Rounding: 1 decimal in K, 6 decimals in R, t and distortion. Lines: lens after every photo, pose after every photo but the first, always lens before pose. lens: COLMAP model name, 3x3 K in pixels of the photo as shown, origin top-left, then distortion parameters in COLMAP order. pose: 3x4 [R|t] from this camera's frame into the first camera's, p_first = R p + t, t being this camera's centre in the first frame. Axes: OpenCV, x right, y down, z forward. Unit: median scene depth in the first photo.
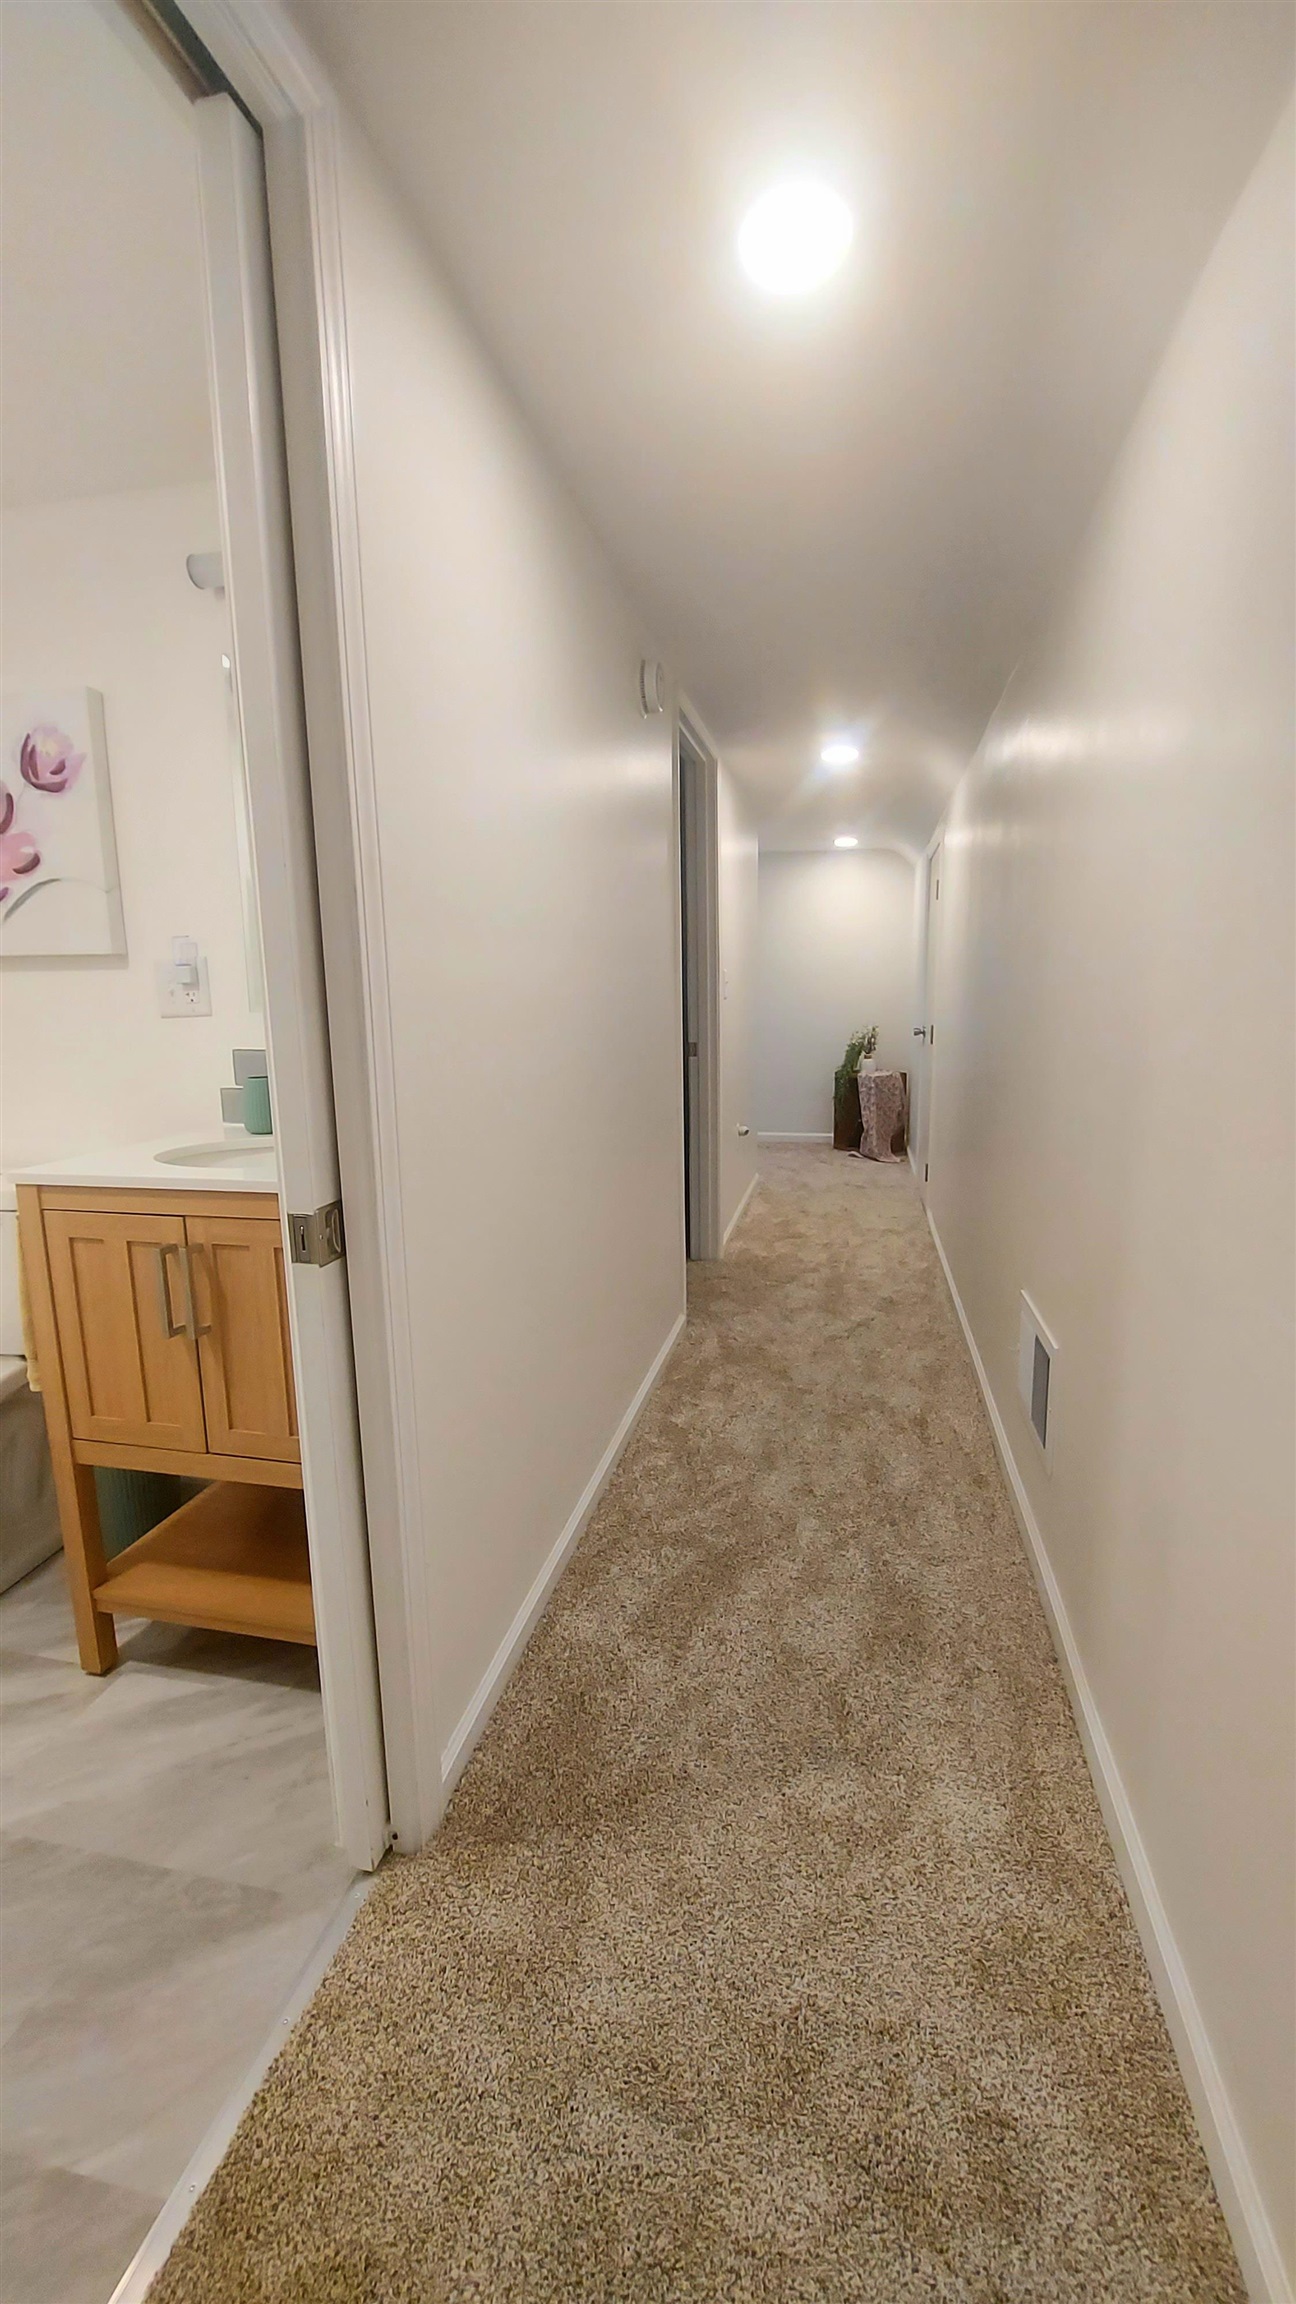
lens RADIAL K [[923.5, 0, 658.0], [0, 923.5, 1152.2], [0, 0, 1]] dist [-0.018154, -0.000678]
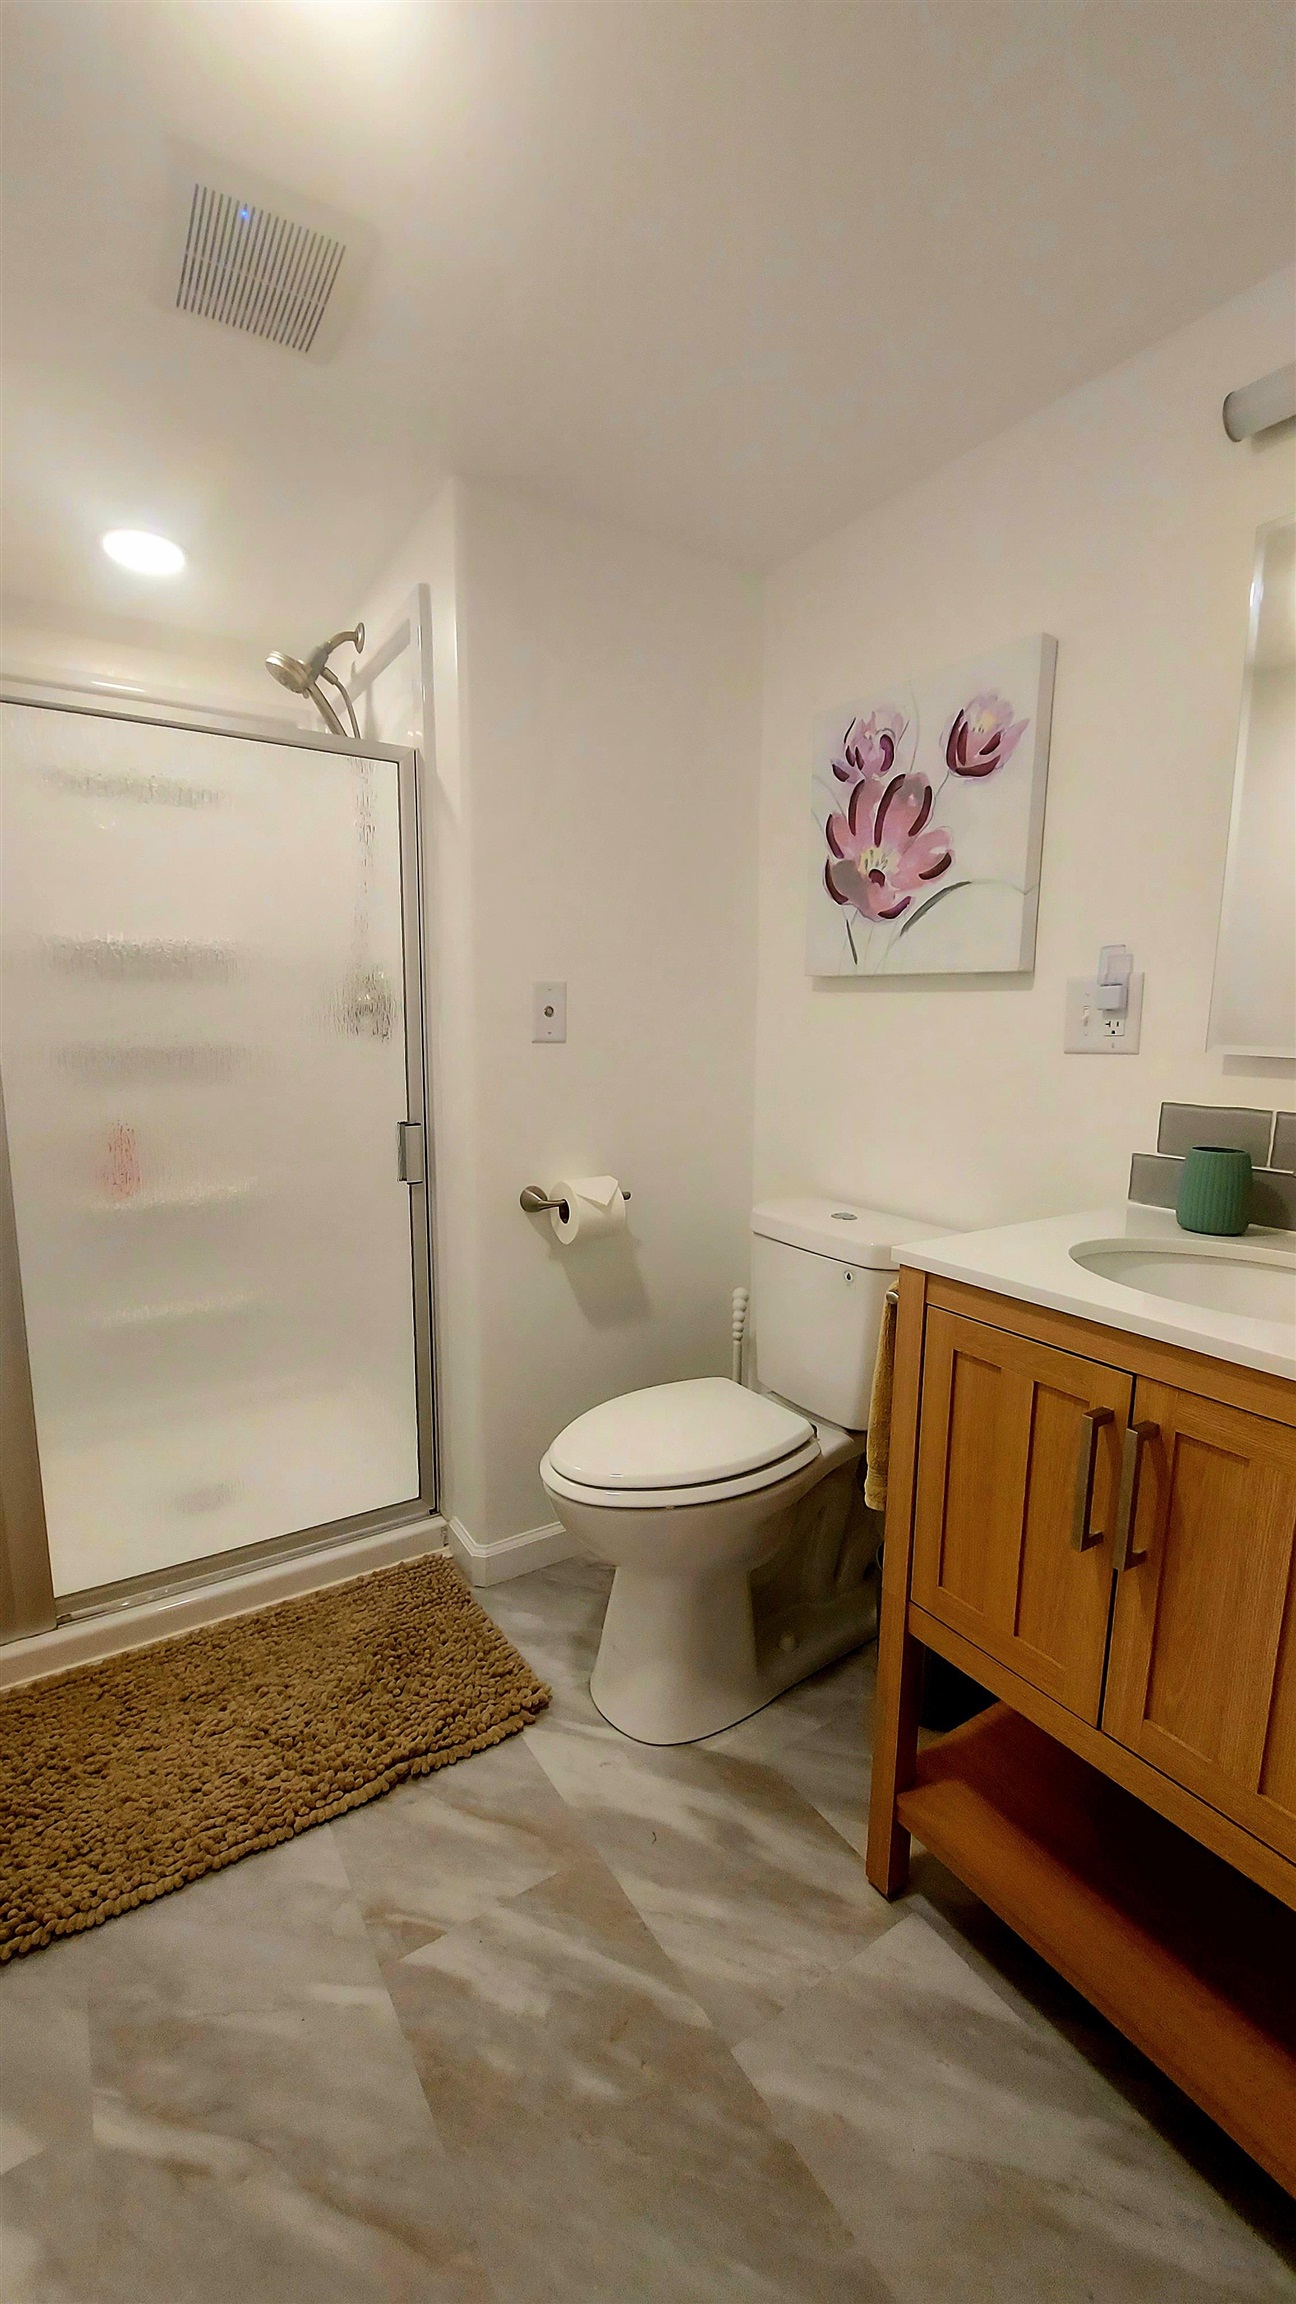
lens RADIAL K [[923.5, 0, 646.5], [0, 923.5, 1158.1], [0, 0, 1]] dist [-0.018154, -0.000678]
pose [[0.697688, 0.127788, -0.704913, -0.245936], [-0.139135, 0.989397, 0.041651, -0.045303], [0.702761, 0.069019, 0.708070, 0.226402]]
